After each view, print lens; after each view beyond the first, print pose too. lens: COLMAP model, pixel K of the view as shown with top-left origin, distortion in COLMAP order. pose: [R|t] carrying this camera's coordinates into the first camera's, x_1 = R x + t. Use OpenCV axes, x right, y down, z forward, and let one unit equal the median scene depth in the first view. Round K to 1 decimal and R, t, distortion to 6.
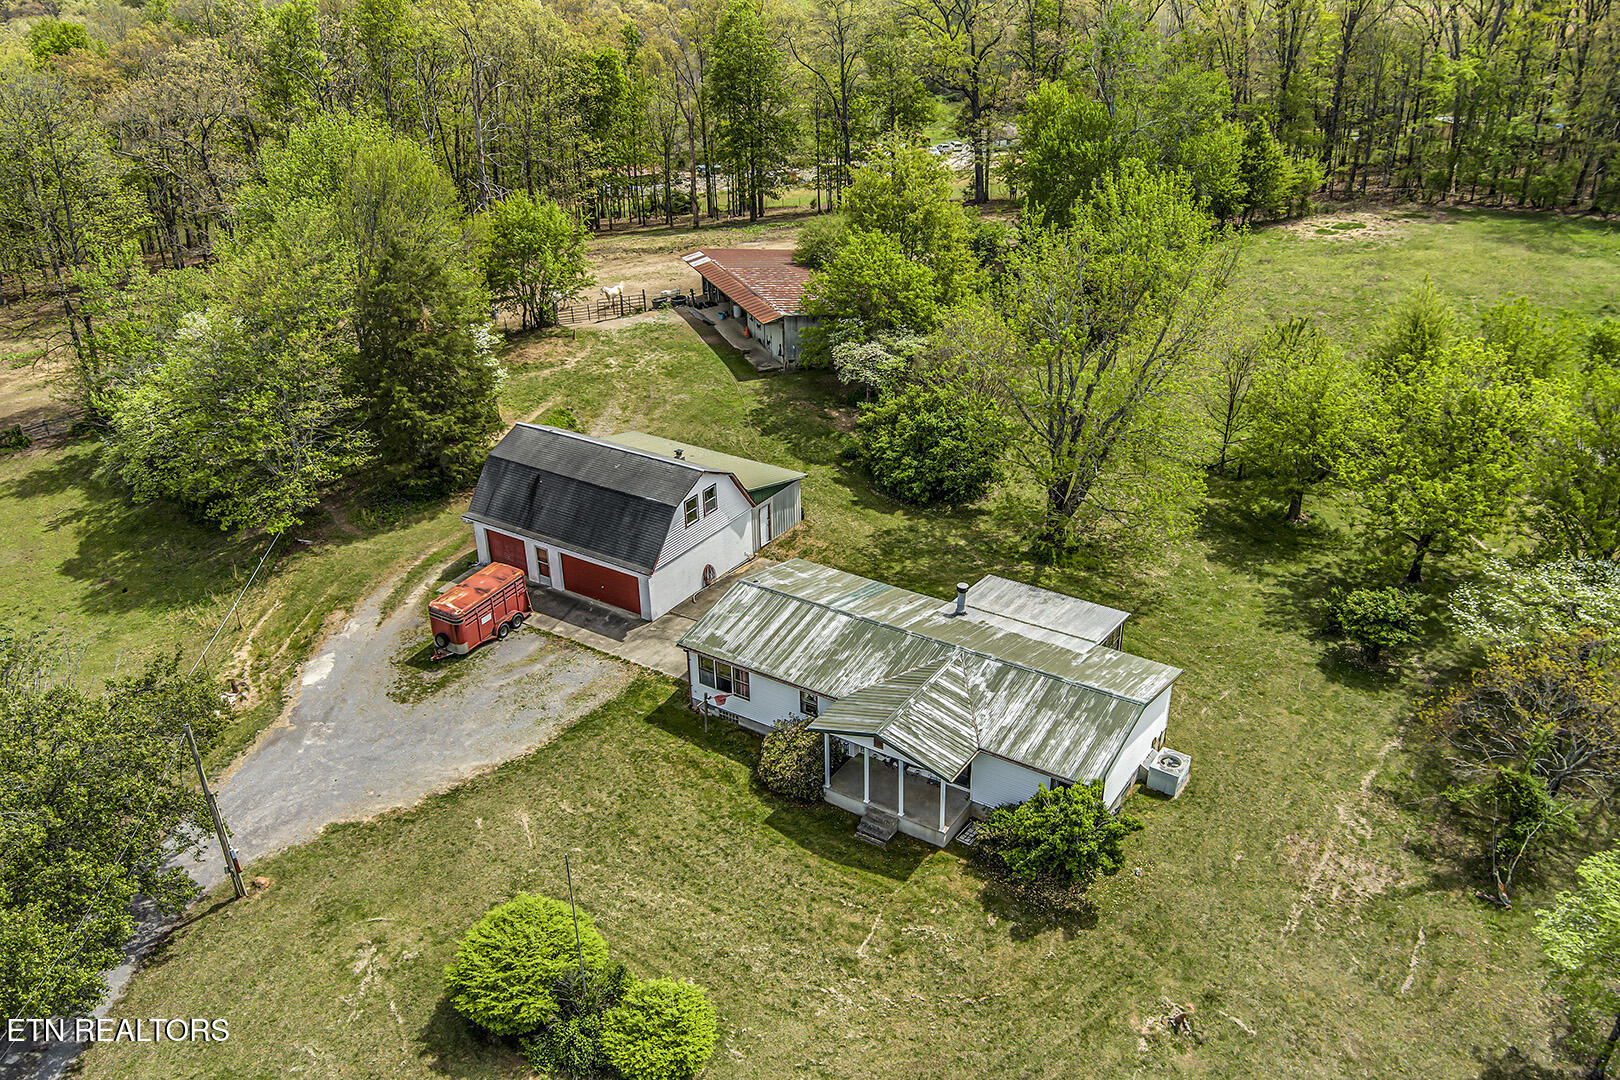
lens RADIAL K [[1321.5, 0, 803.5], [0, 1321.5, 543.3], [0, 0, 1]] dist [-0.081575, 0.044905]
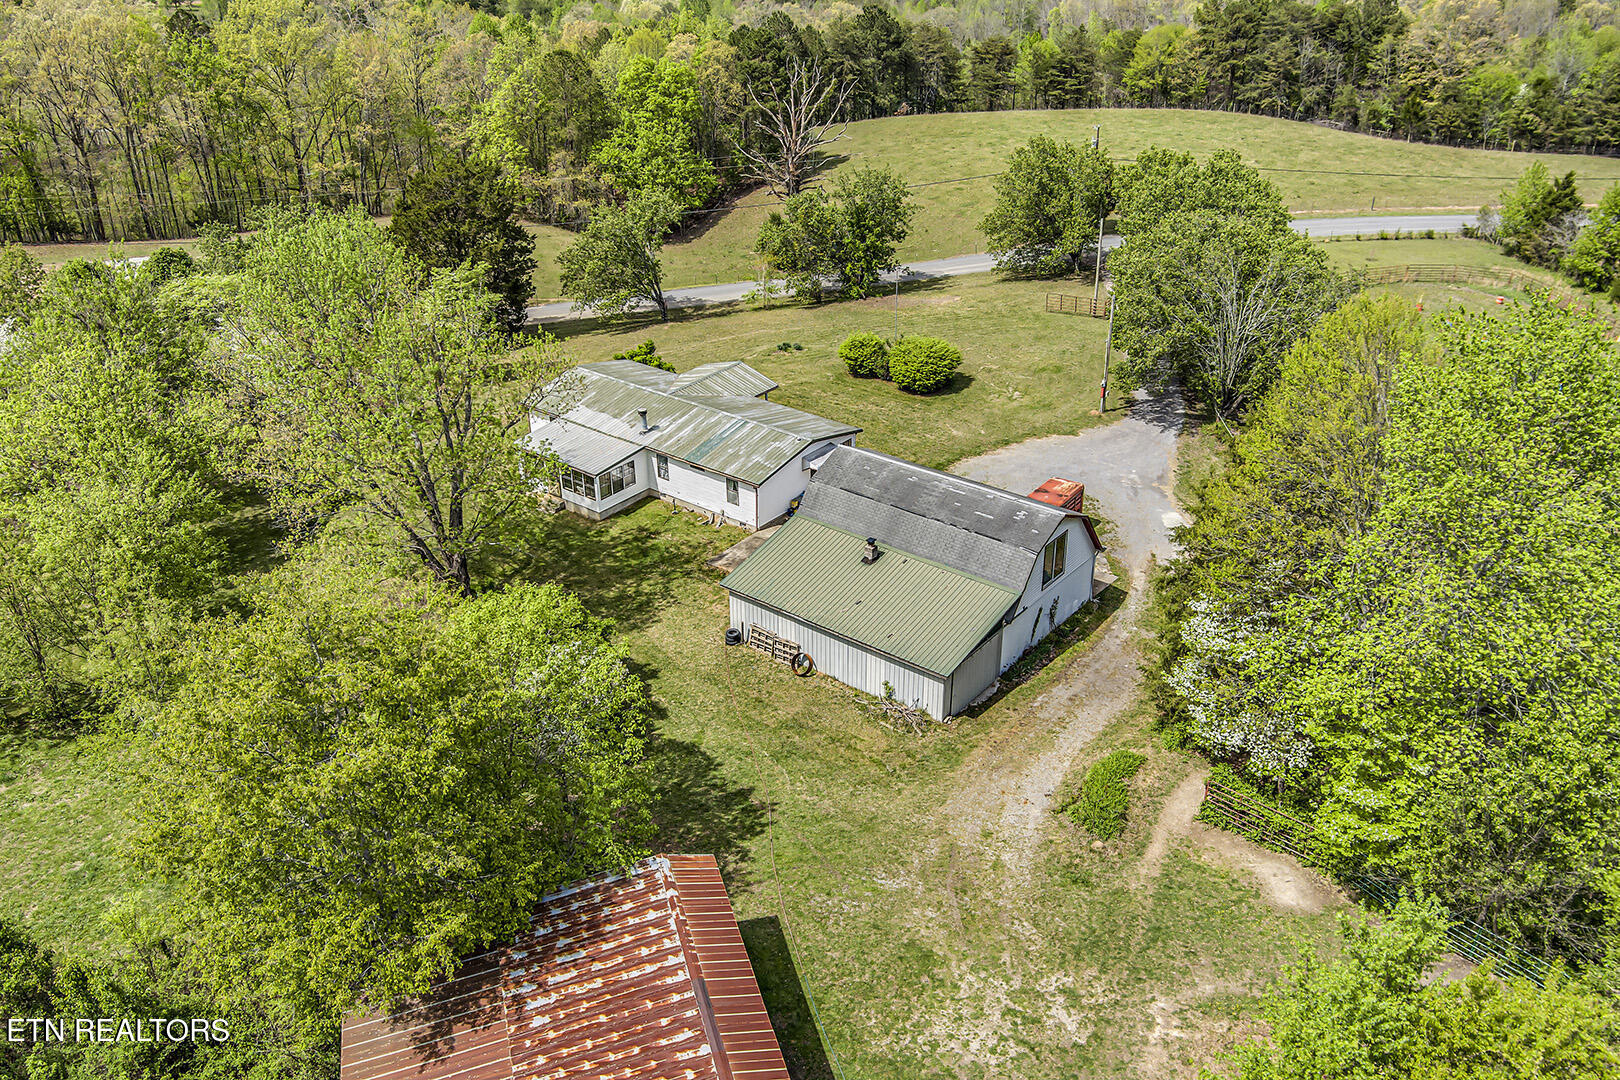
lens RADIAL K [[1321.5, 0, 803.5], [0, 1321.5, 543.3], [0, 0, 1]] dist [-0.081575, 0.044905]
pose [[-0.995968, -0.019903, 0.087471, -0.158979], [0.060692, 0.568544, 0.820411, -0.985956], [-0.066060, 0.822412, -0.565043, 1.906218]]
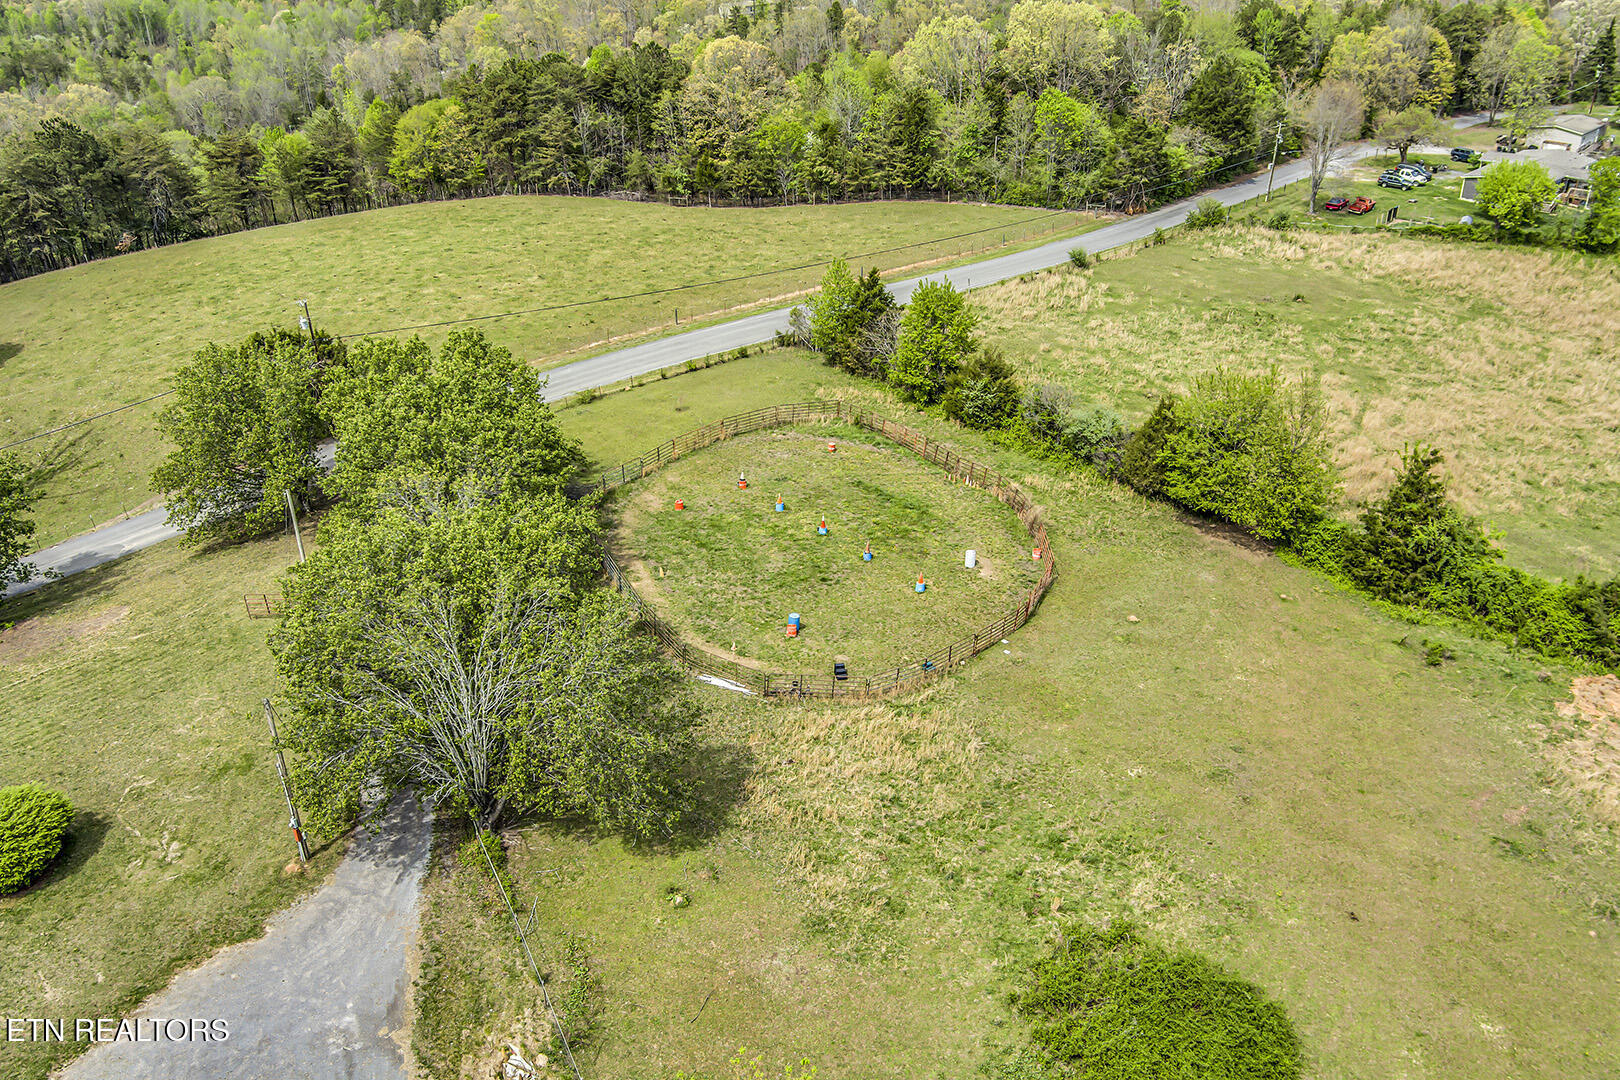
lens RADIAL K [[1321.5, 0, 803.5], [0, 1321.5, 543.3], [0, 0, 1]] dist [-0.081575, 0.044905]
pose [[-0.923087, 0.209309, -0.322646, -0.454917], [-0.143640, 0.590591, 0.794084, -0.758161], [0.356761, 0.779354, -0.515101, 1.328109]]
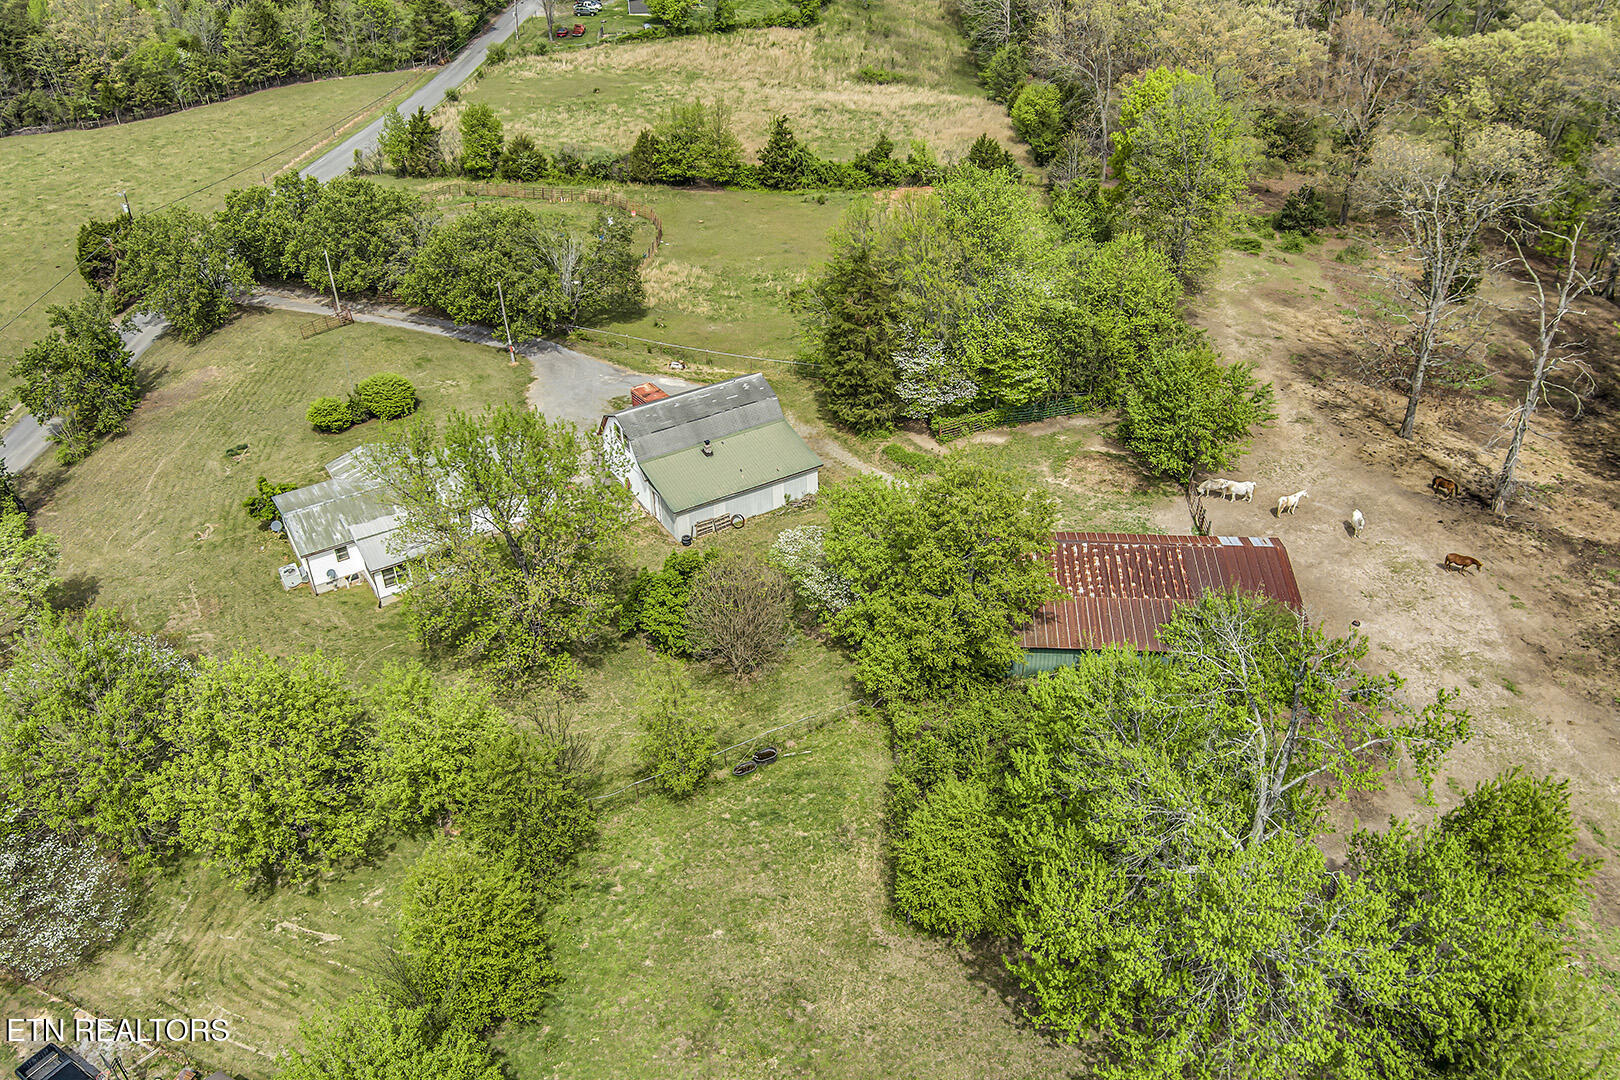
lens RADIAL K [[1321.5, 0, 803.5], [0, 1321.5, 543.3], [0, 0, 1]] dist [-0.081575, 0.044905]
pose [[-0.432219, 0.525354, -0.732932, 1.205161], [-0.384001, 0.628173, 0.676714, -1.267157], [0.815923, 0.573936, -0.069772, 1.596617]]
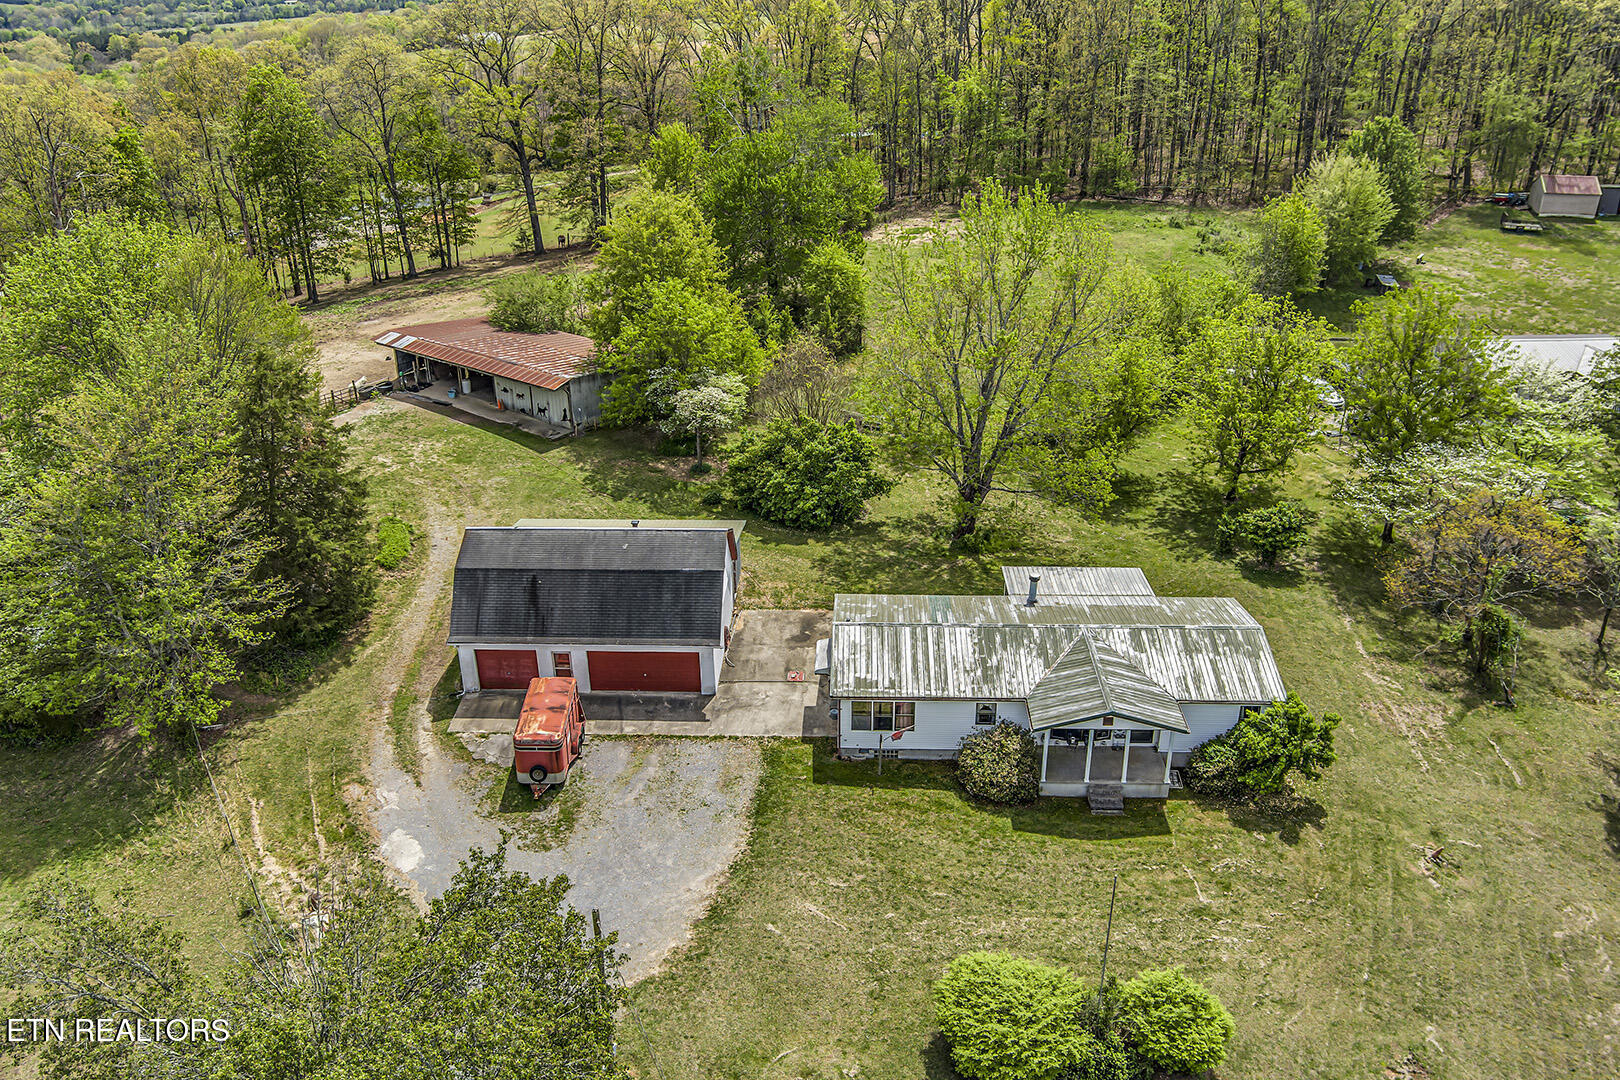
lens RADIAL K [[1321.5, 0, 803.5], [0, 1321.5, 543.3], [0, 0, 1]] dist [-0.081575, 0.044905]
pose [[0.858849, -0.212576, 0.466037, -0.560956], [0.227970, 0.973375, 0.023870, -0.064765], [-0.458703, 0.085741, 0.884443, 0.134316]]
